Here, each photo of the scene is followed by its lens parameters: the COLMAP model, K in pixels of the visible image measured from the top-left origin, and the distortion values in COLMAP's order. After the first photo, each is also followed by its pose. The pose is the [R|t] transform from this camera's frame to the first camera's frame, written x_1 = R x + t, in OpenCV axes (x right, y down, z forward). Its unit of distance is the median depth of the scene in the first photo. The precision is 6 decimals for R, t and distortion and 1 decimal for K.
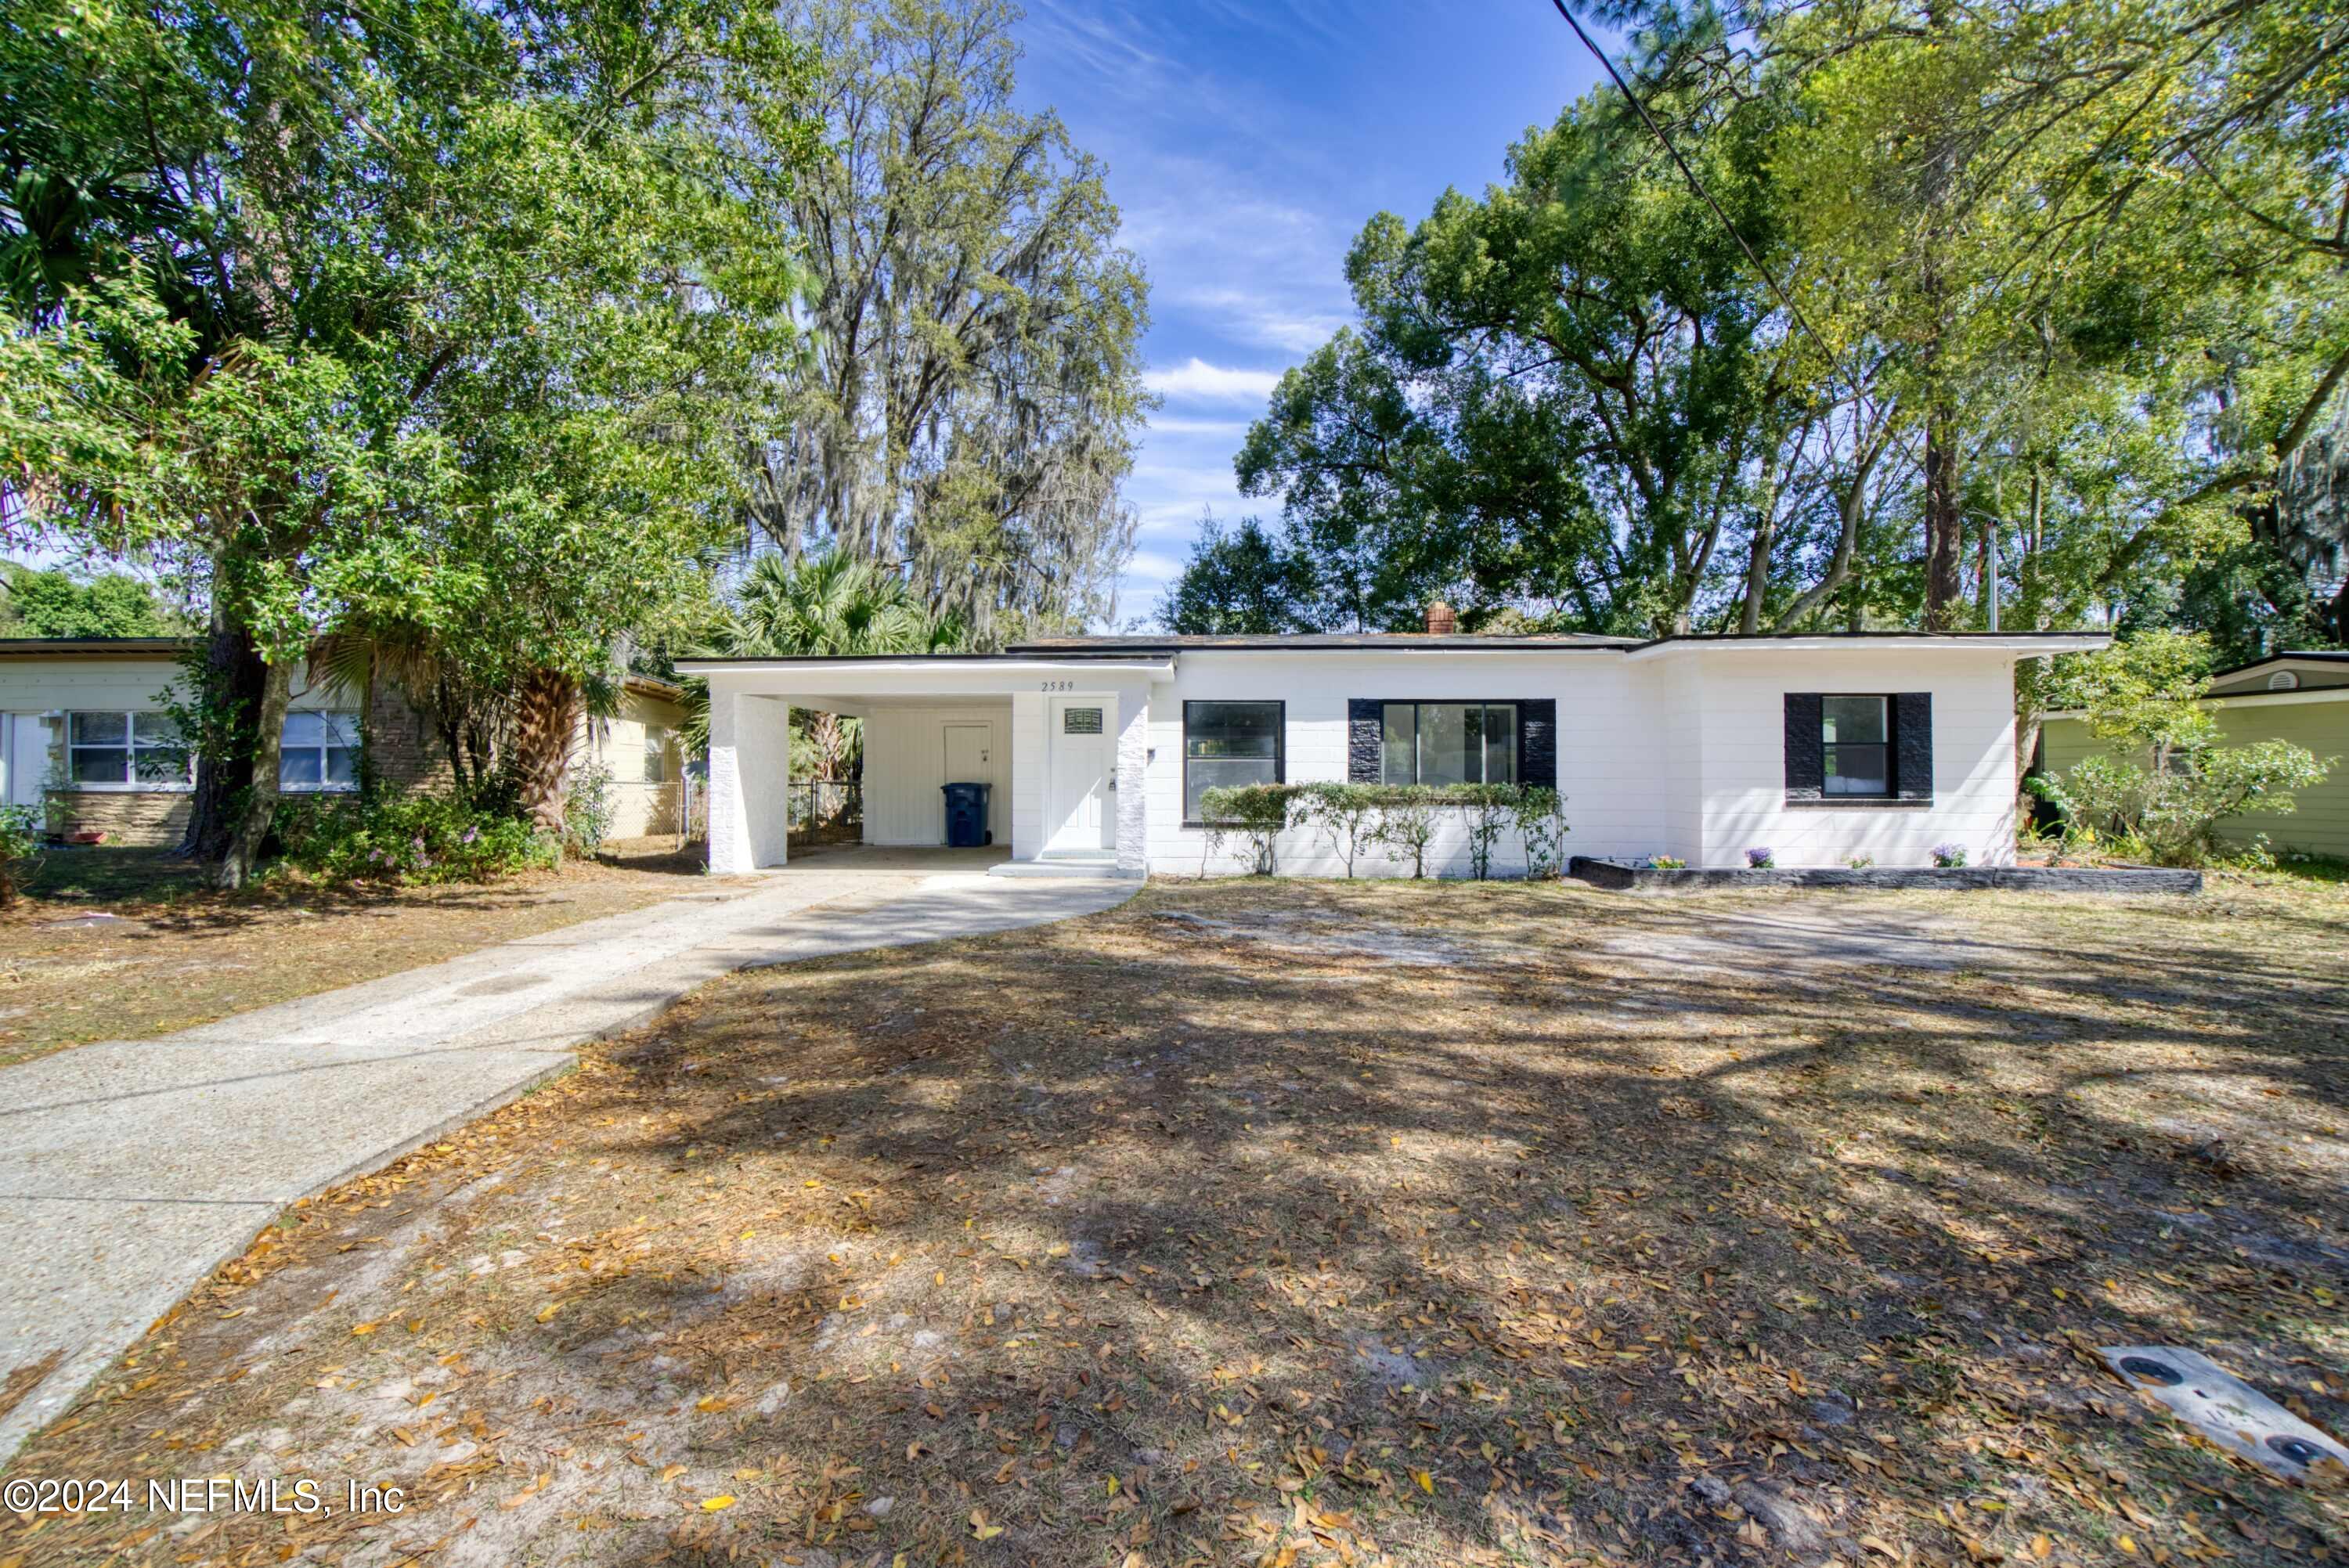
lens RADIAL K [[1036.1, 0, 1224.6], [0, 1036.1, 742.6], [0, 0, 1]] dist [-0.041978, 0.011044]
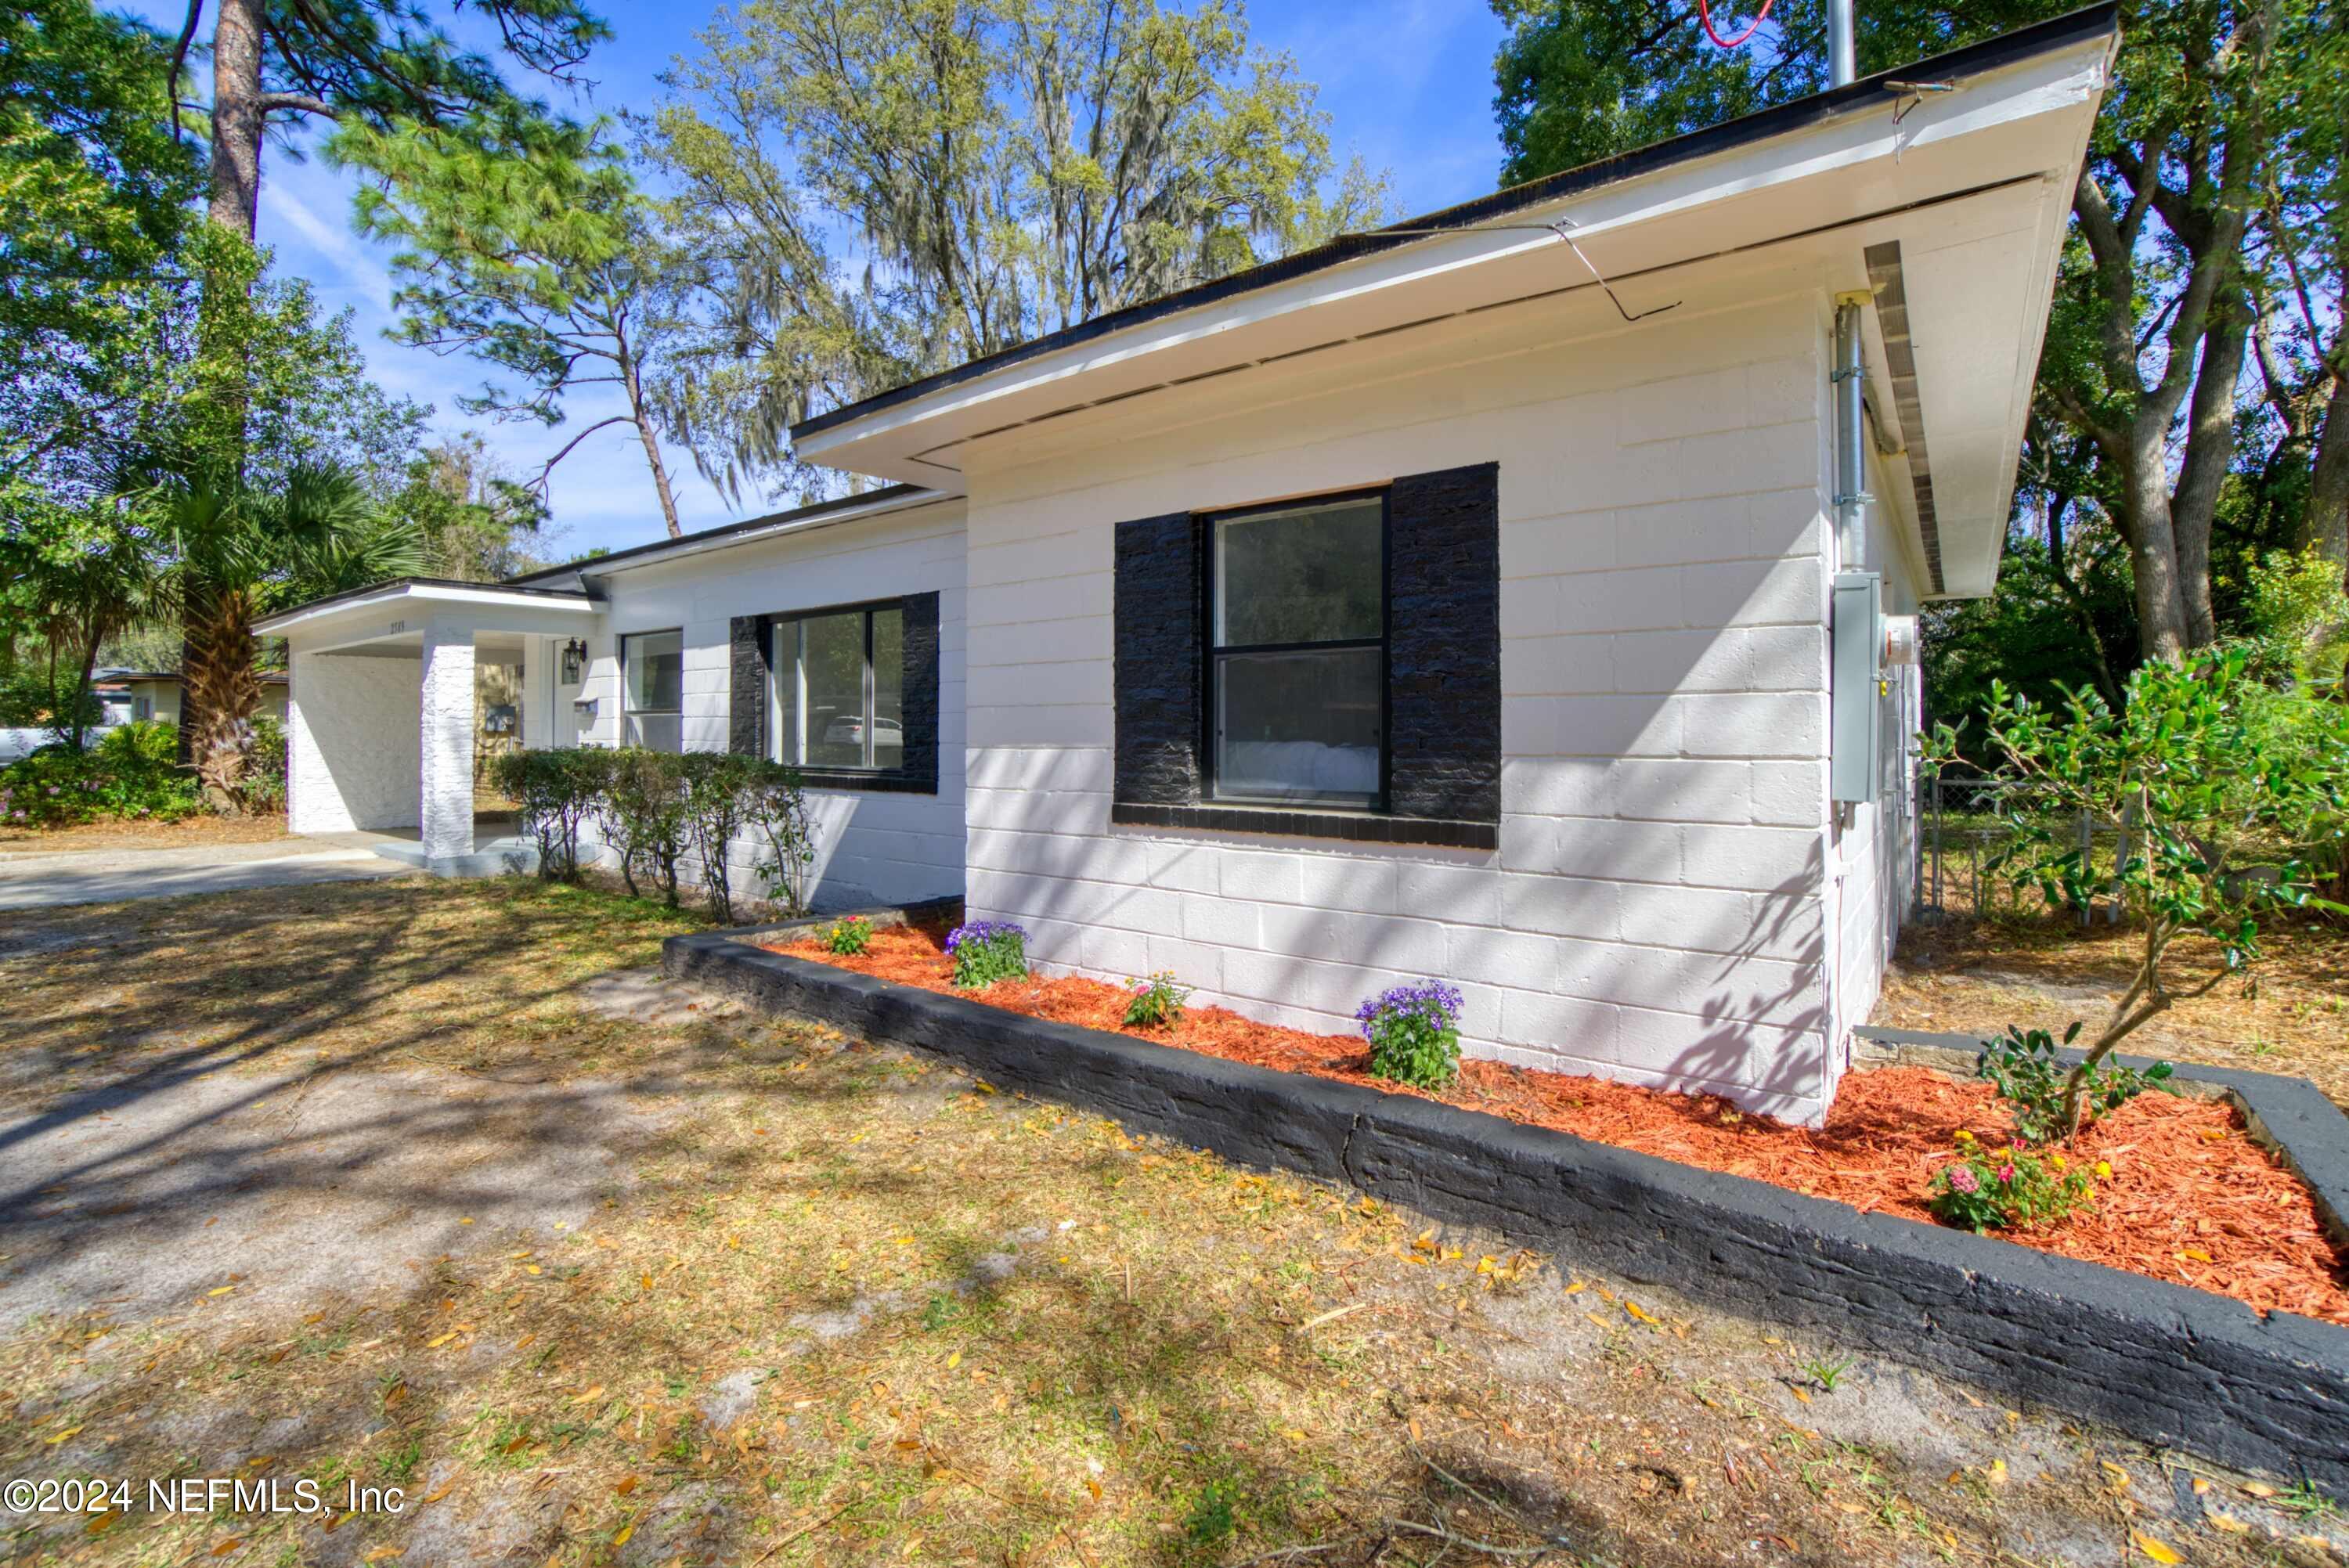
lens RADIAL K [[1036.1, 0, 1228.1], [0, 1036.1, 734.5], [0, 0, 1]] dist [-0.041978, 0.011044]
pose [[0.819088, 0.001900, -0.573665, 0.794360], [0.014890, 0.999587, 0.024571, 0.021144], [0.573474, -0.028667, 0.818722, 0.703589]]
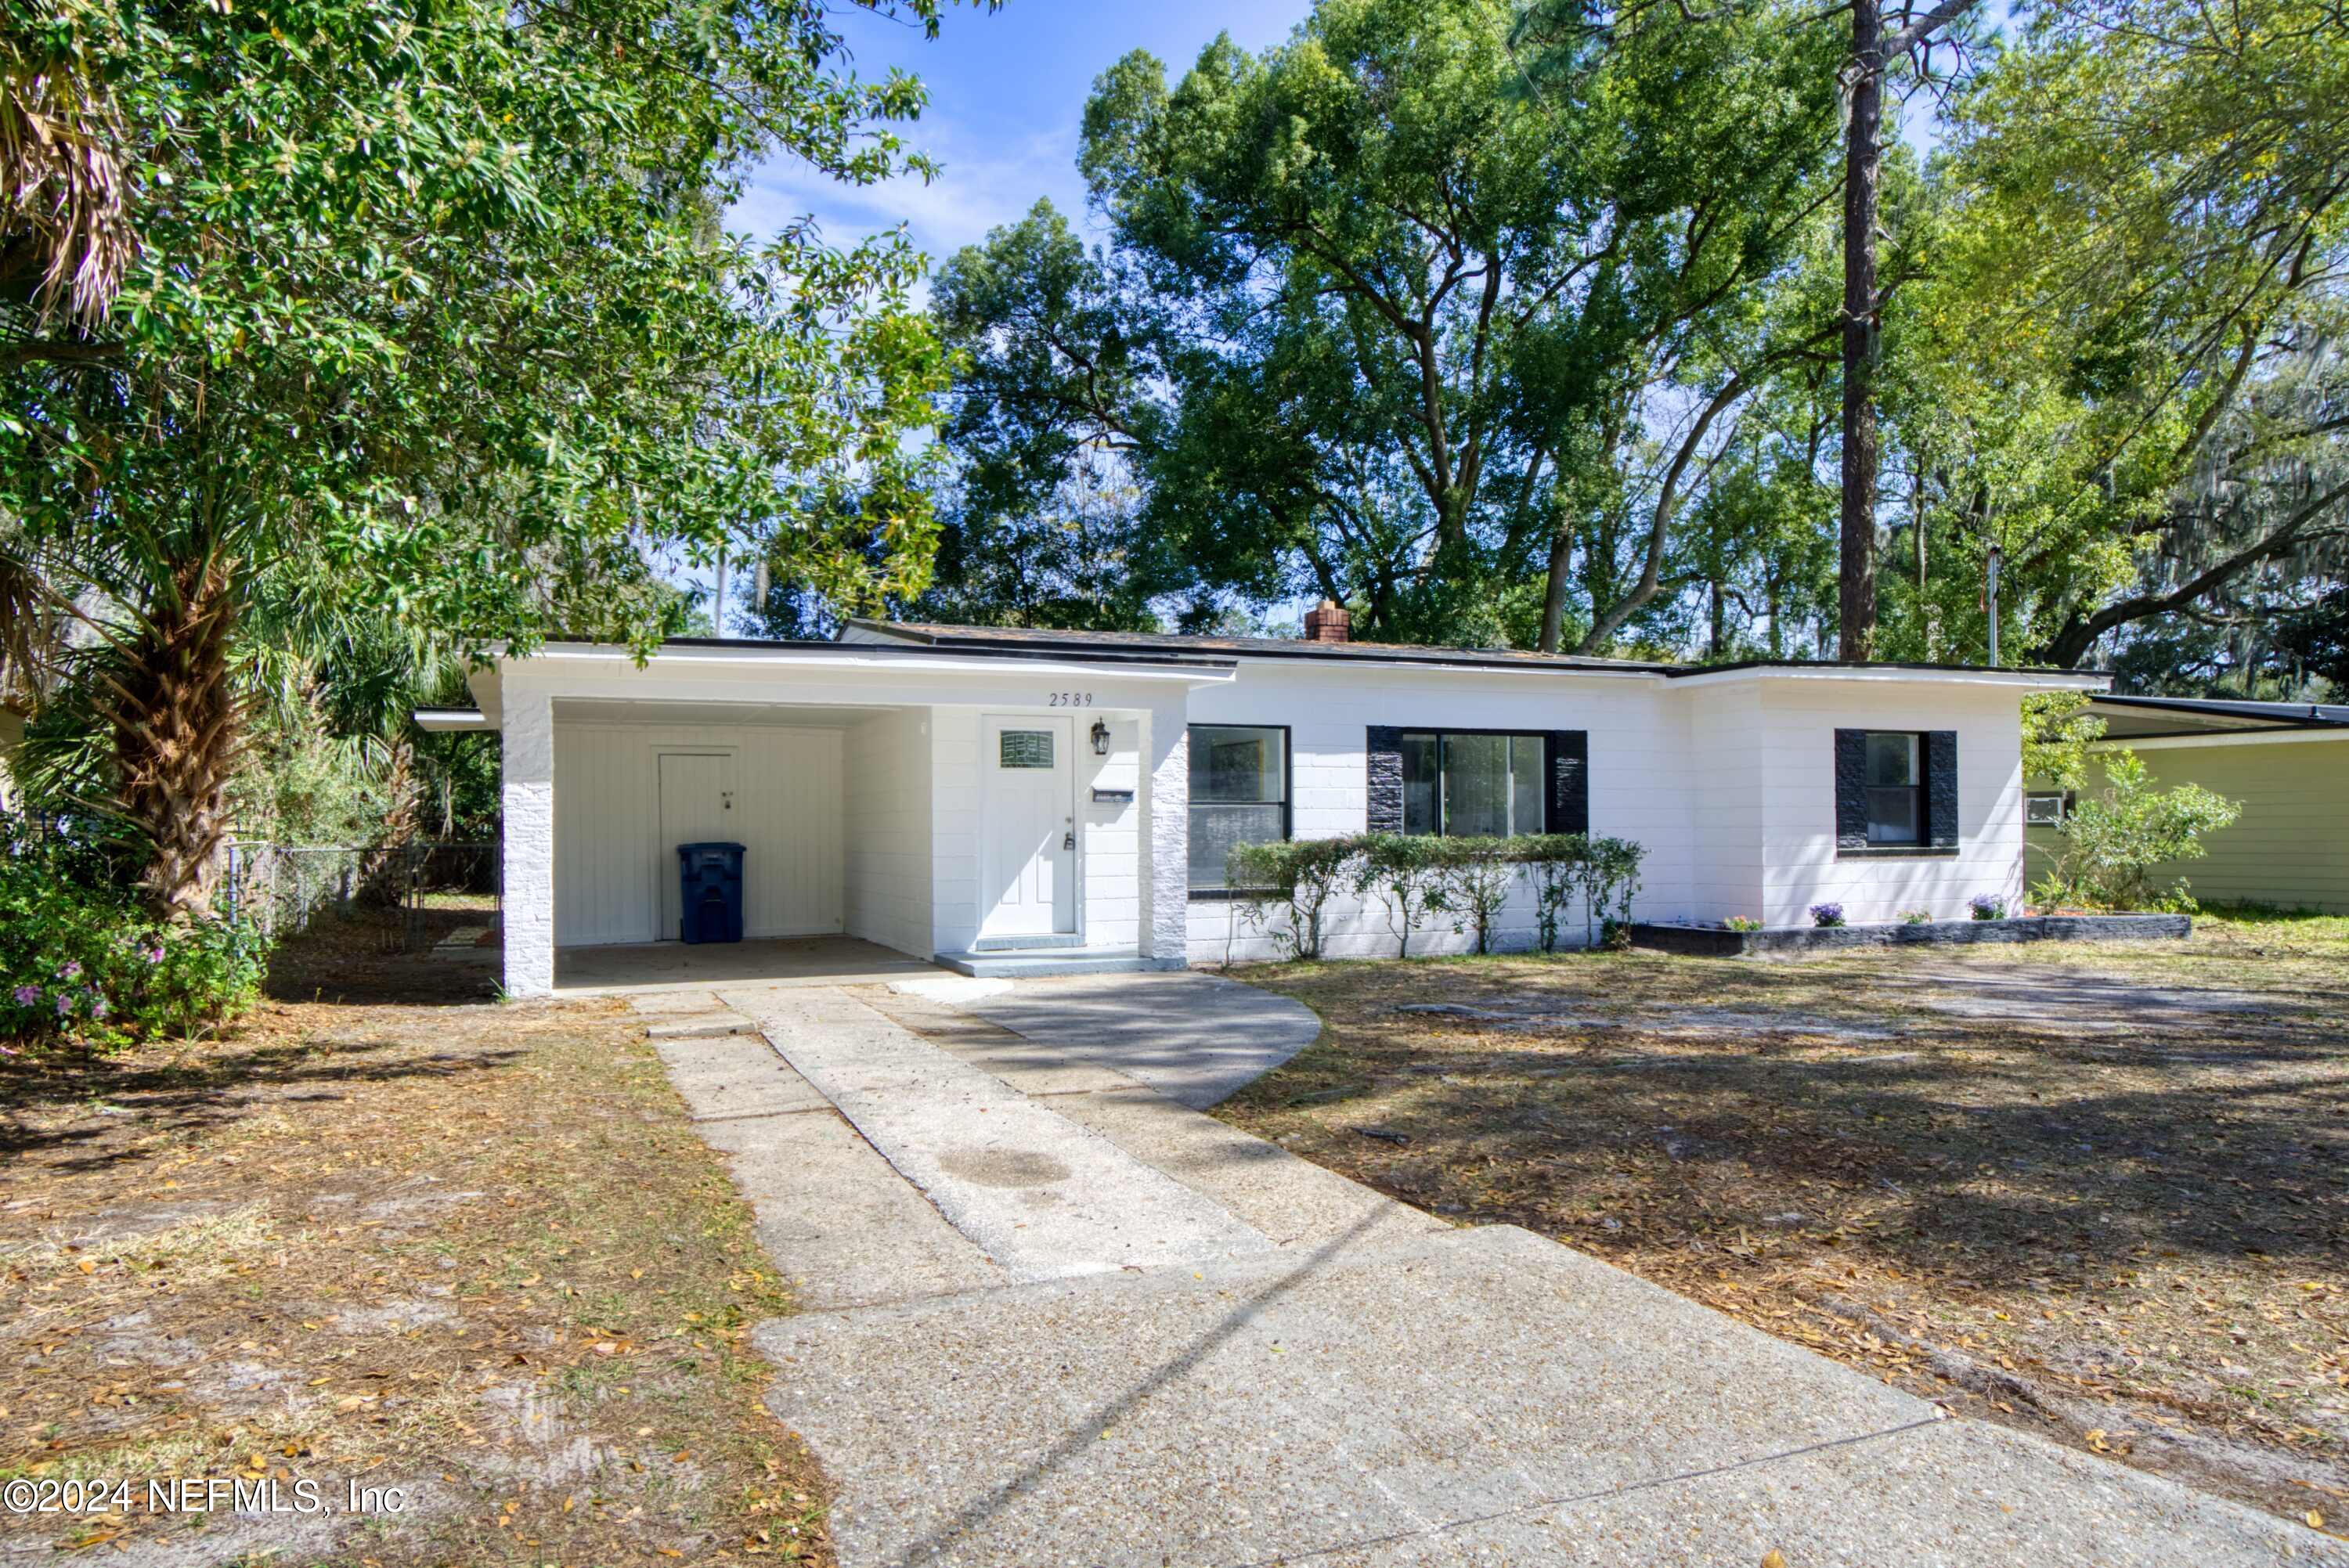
lens RADIAL K [[1473.6, 0, 1186.9], [0, 1473.6, 796.0], [0, 0, 1]] dist [0.002555, 0.016156]
pose [[0.914334, 0.001441, 0.404959, -0.477335], [-0.004242, 0.999973, 0.006019, 0.004263], [-0.404939, -0.007221, 0.914315, 0.061484]]
